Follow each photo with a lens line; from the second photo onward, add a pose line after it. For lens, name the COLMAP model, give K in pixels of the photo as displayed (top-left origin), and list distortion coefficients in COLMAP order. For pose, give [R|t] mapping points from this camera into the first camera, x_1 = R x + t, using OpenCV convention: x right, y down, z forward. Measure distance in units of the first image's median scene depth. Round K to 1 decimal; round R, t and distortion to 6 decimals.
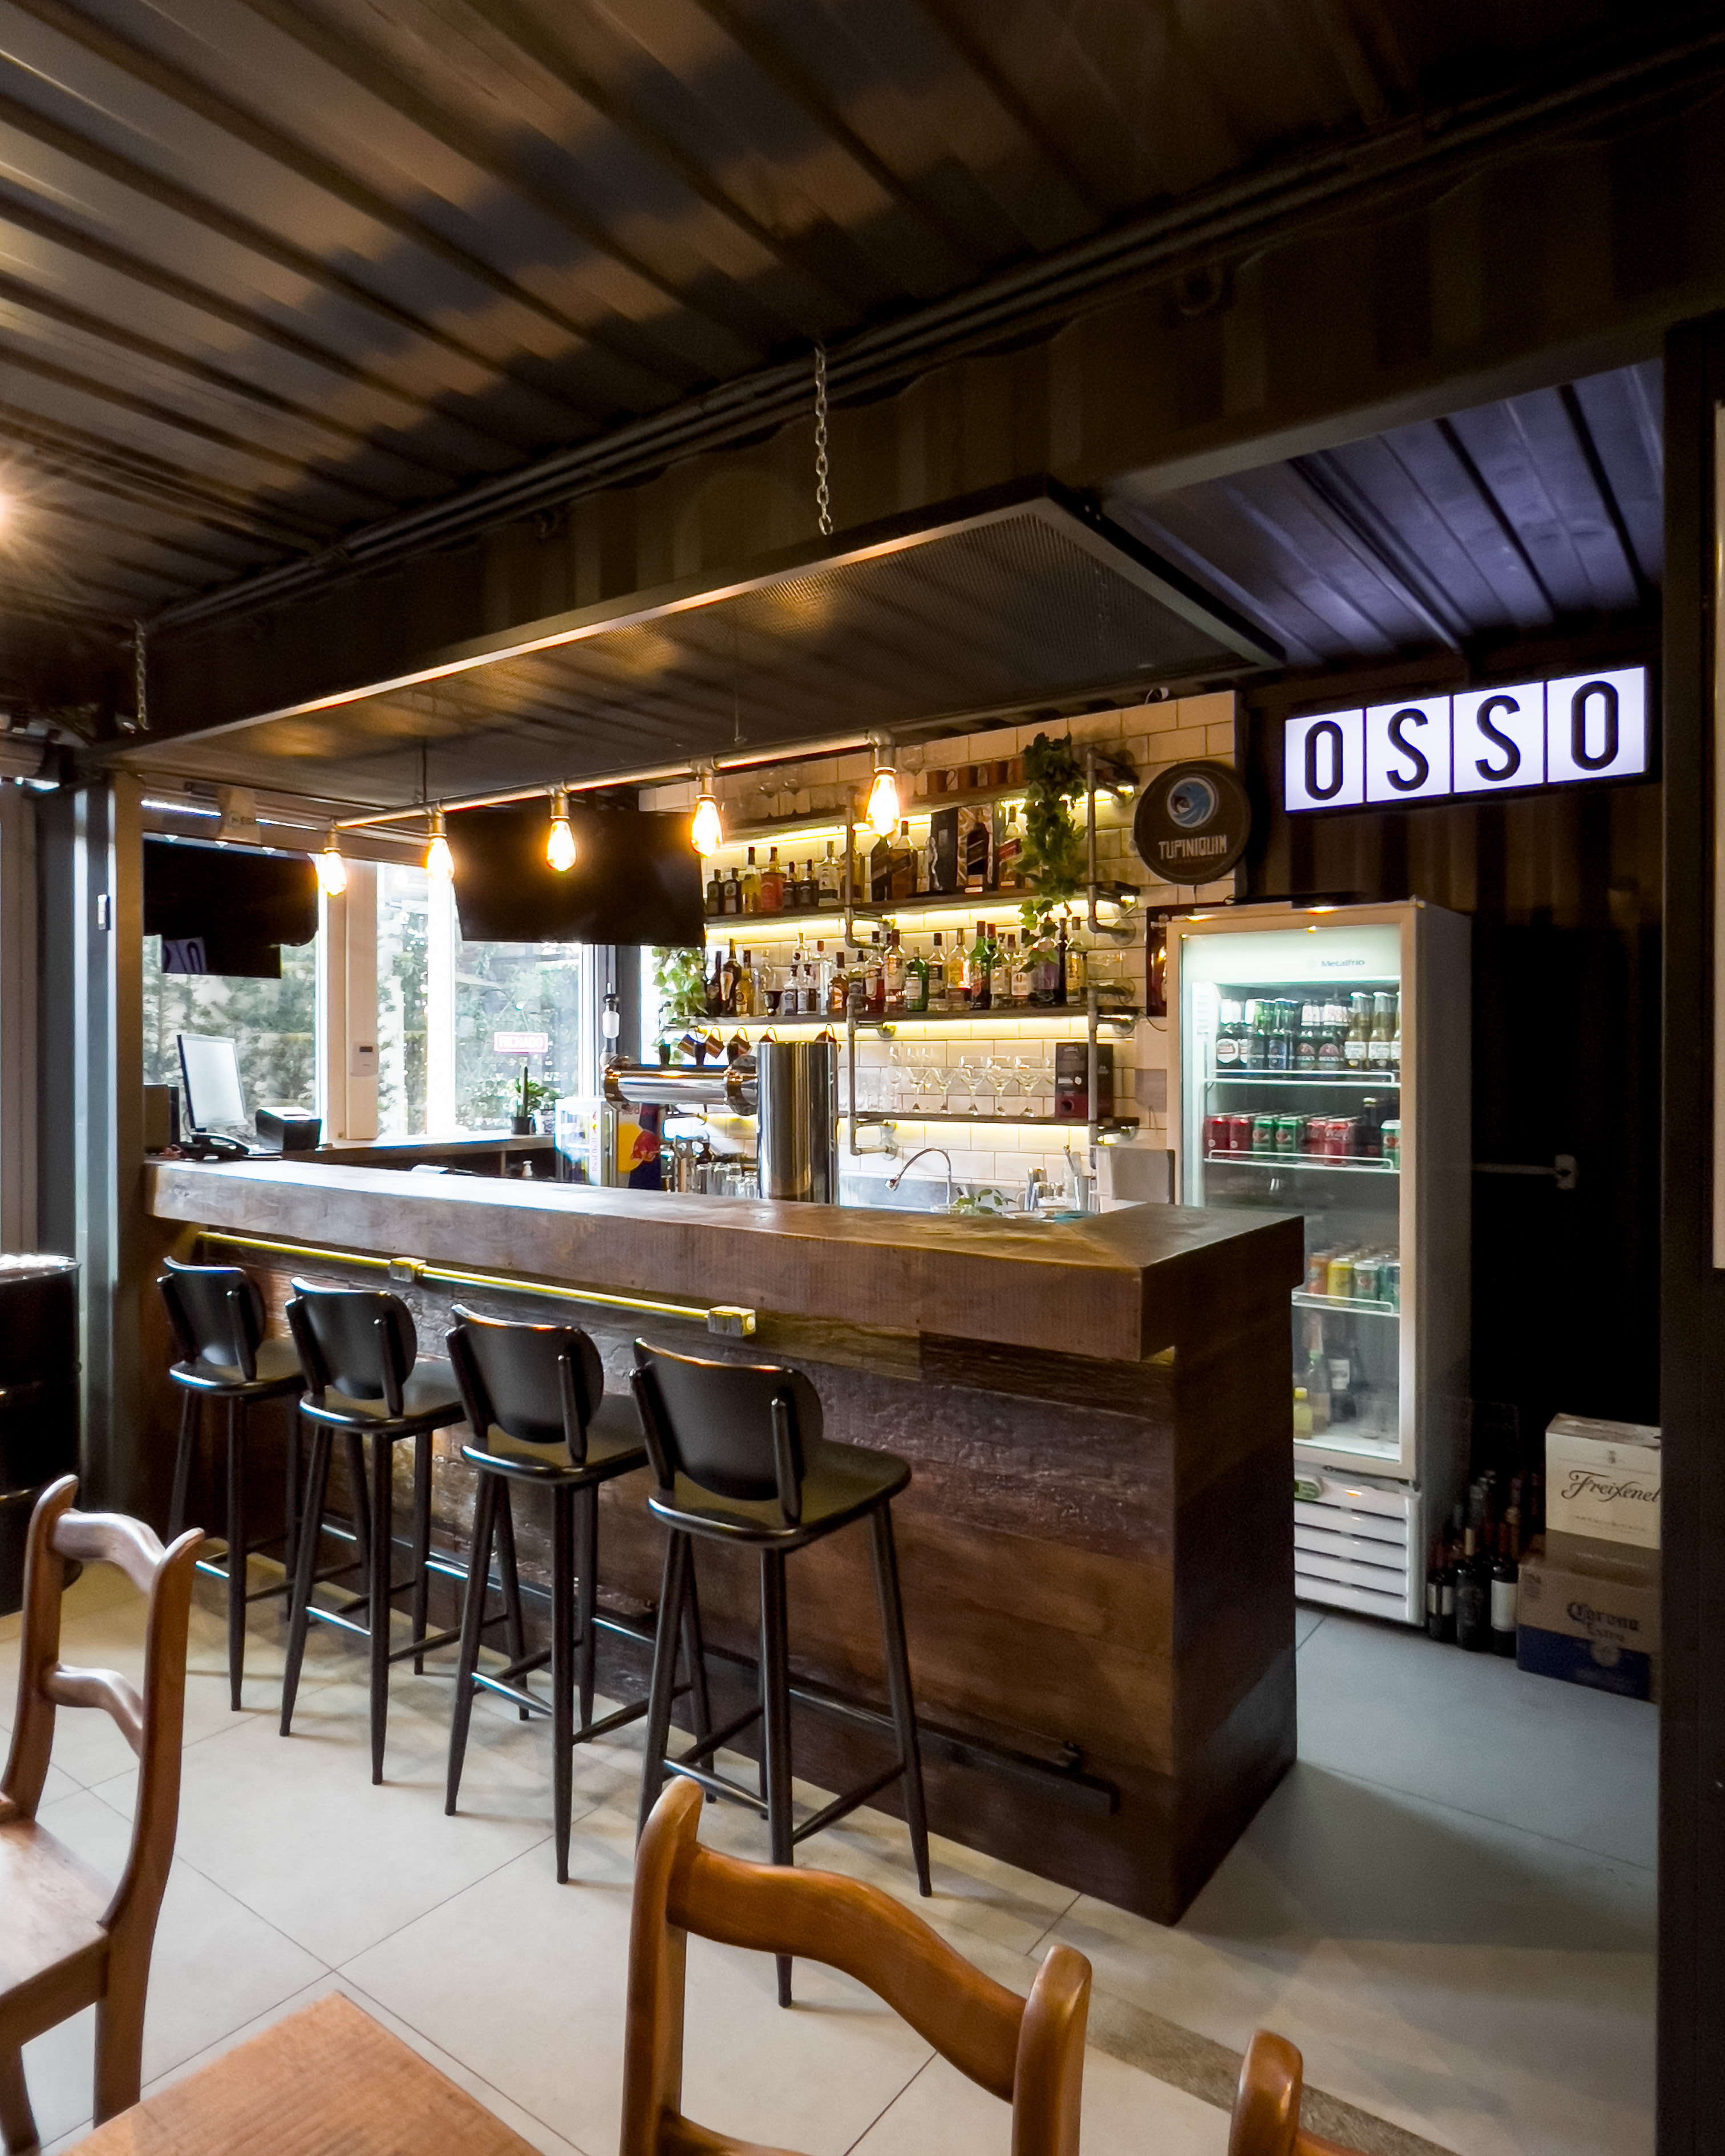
lens RADIAL K [[1329.9, 0, 861.5], [0, 1329.9, 1049.4], [0, 0, 1]] dist [-0.003532, 0.001191]
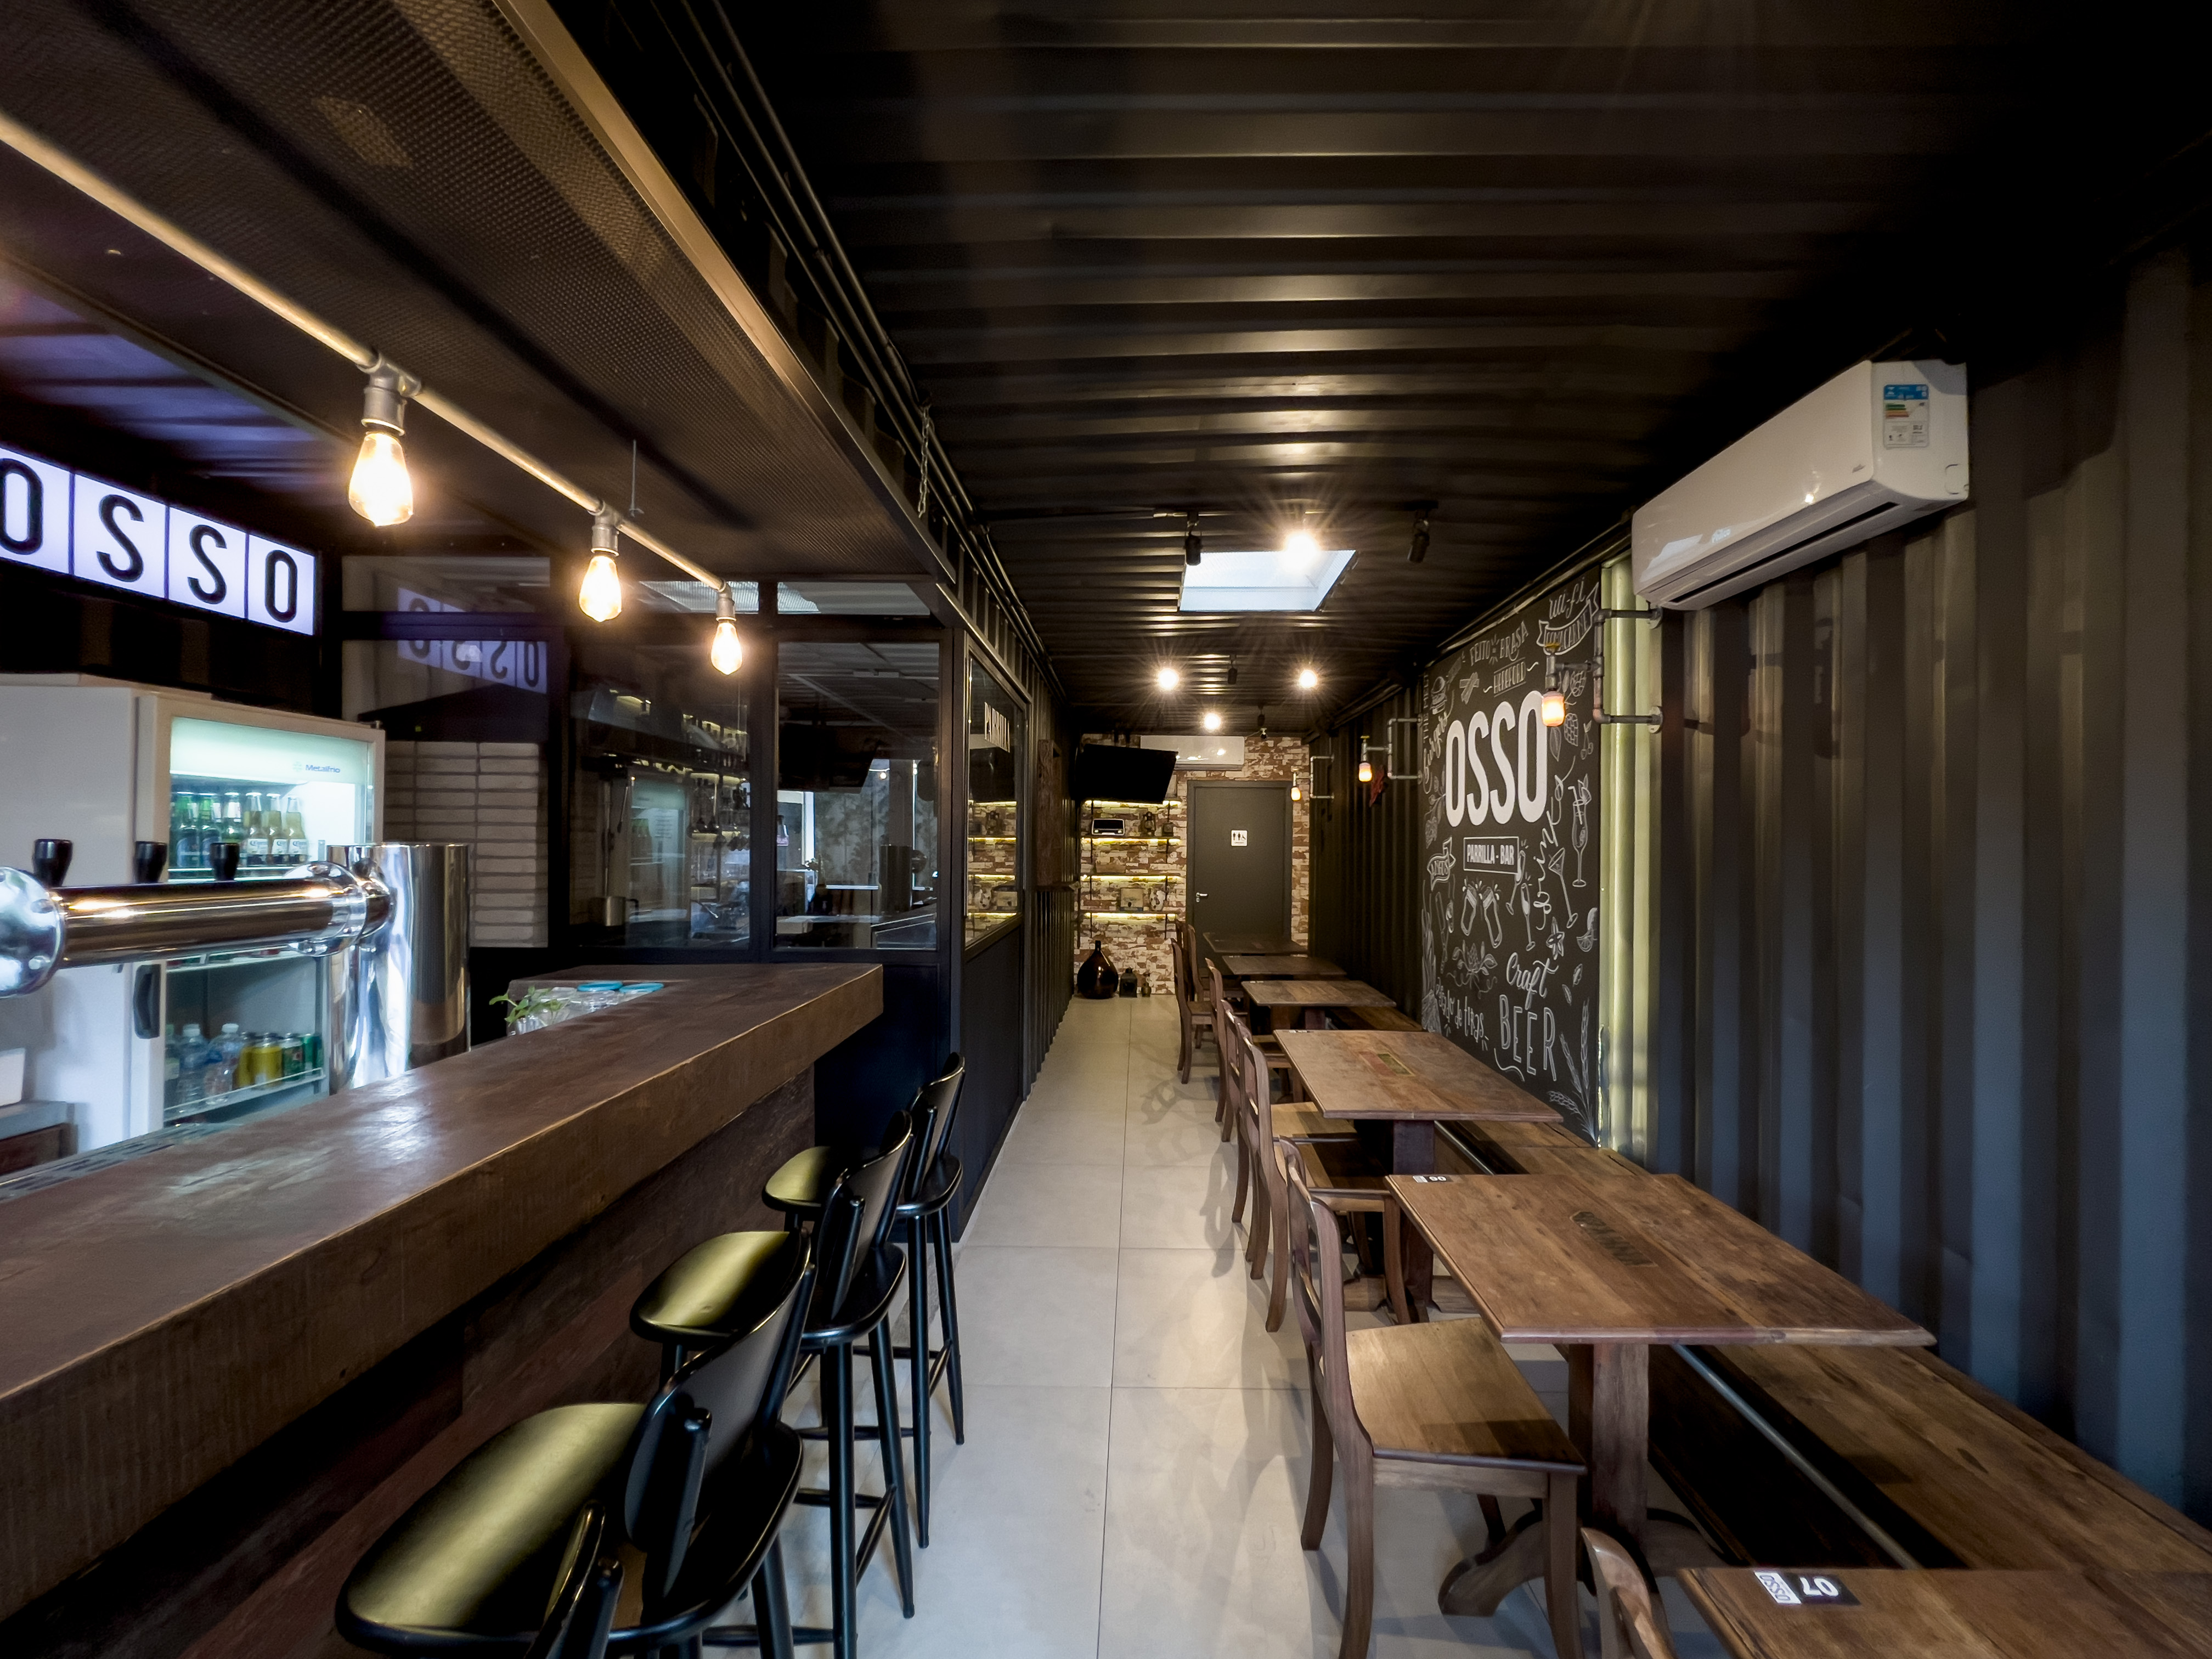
lens RADIAL K [[900.9, 0, 1135.3], [0, 900.9, 835.5], [0, 0, 1]] dist [-0.001107, -0.000165]
pose [[-0.582971, 0.004650, 0.812479, -0.457292], [-0.009741, 0.999872, -0.012712, -0.004318], [-0.812434, -0.015325, -0.582851, 0.630476]]
